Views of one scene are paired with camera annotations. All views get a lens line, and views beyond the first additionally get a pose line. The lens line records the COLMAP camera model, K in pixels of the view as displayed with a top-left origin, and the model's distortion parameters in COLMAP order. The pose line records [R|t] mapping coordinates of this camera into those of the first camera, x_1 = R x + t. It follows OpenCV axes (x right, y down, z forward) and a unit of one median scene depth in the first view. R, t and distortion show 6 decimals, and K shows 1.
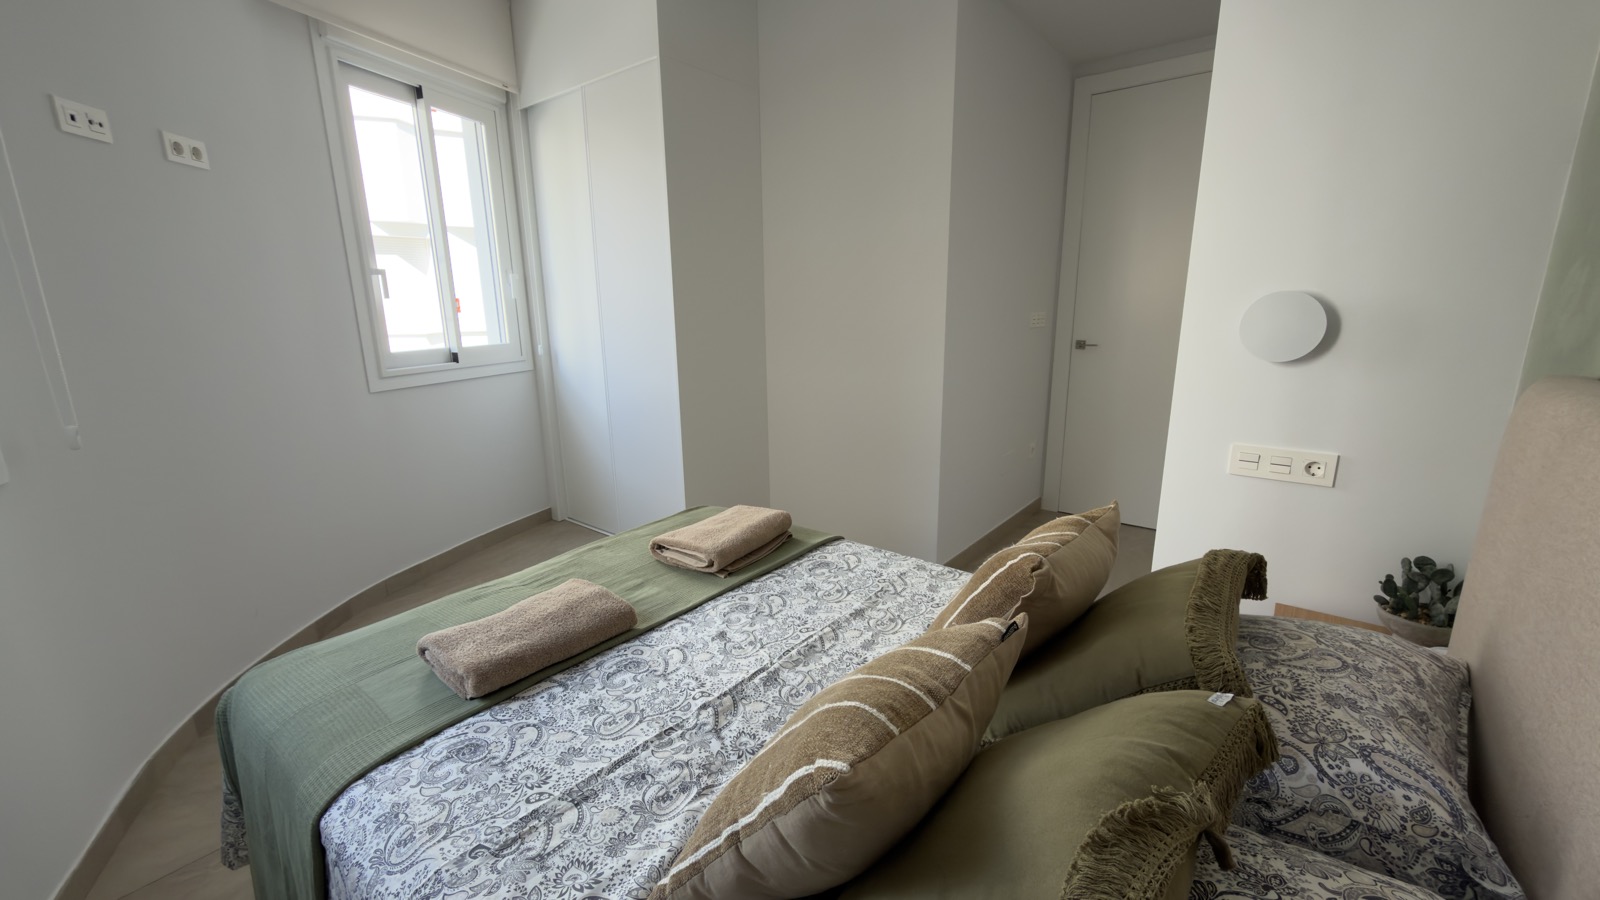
lens RADIAL K [[635.0, 0, 802.4], [0, 635.0, 456.8], [0, 0, 1]] dist [0.002058, -0.000776]
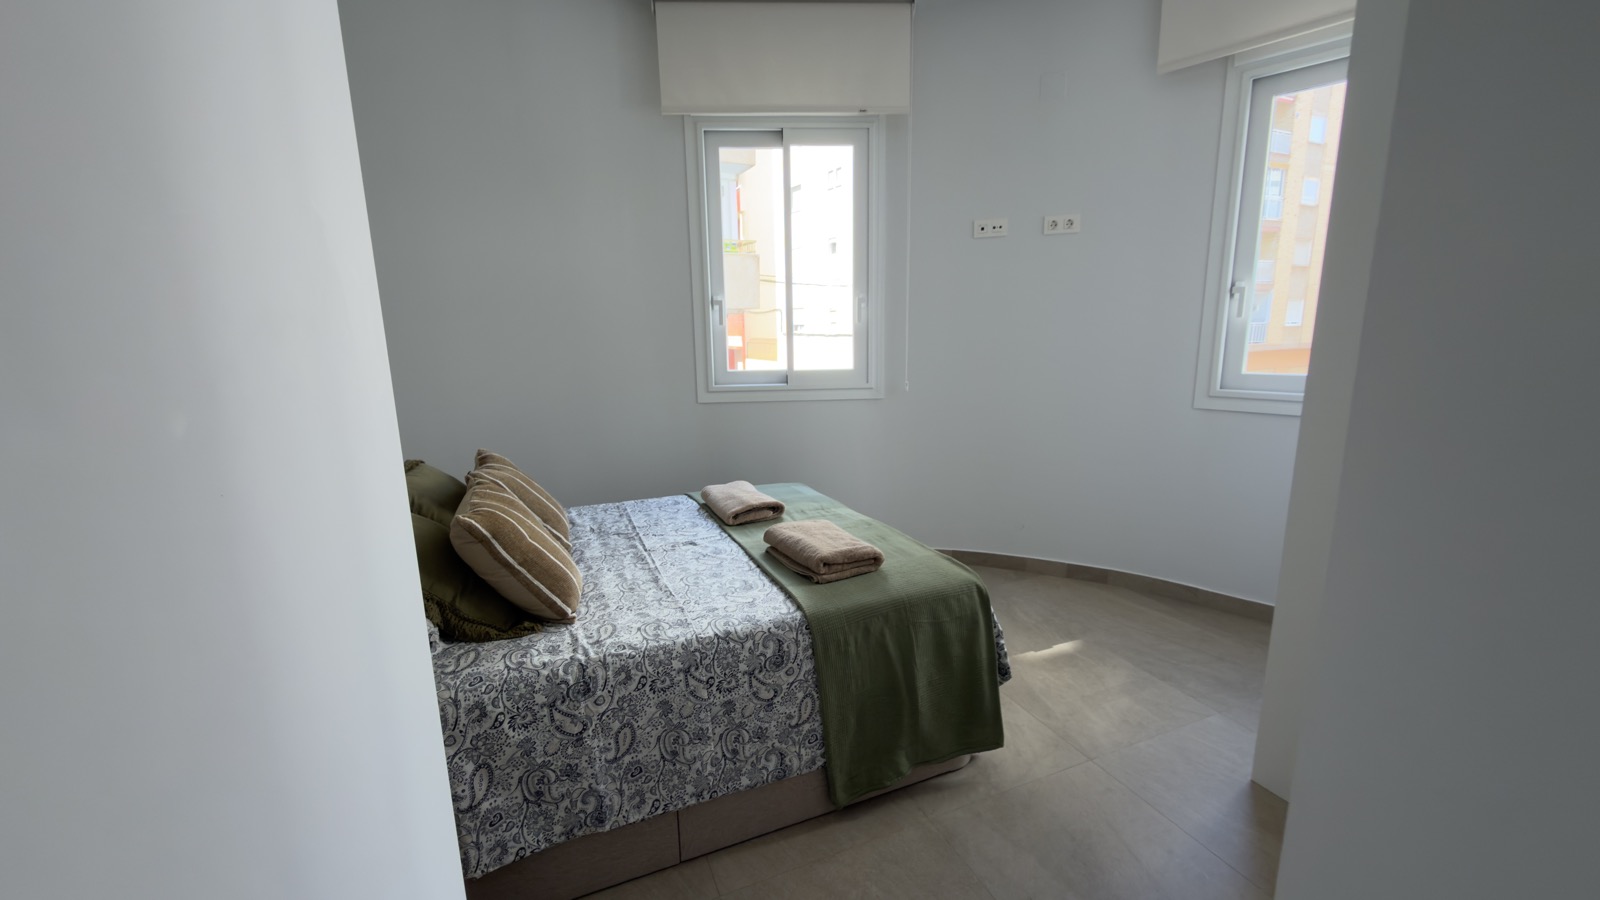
lens RADIAL K [[635.0, 0, 792.8], [0, 635.0, 448.1], [0, 0, 1]] dist [0.002058, -0.000776]
pose [[-0.479296, 0.189894, -0.856864, 0.997292], [-0.181109, 0.933899, 0.308272, -0.447160], [0.858763, 0.302939, -0.413223, 1.668458]]
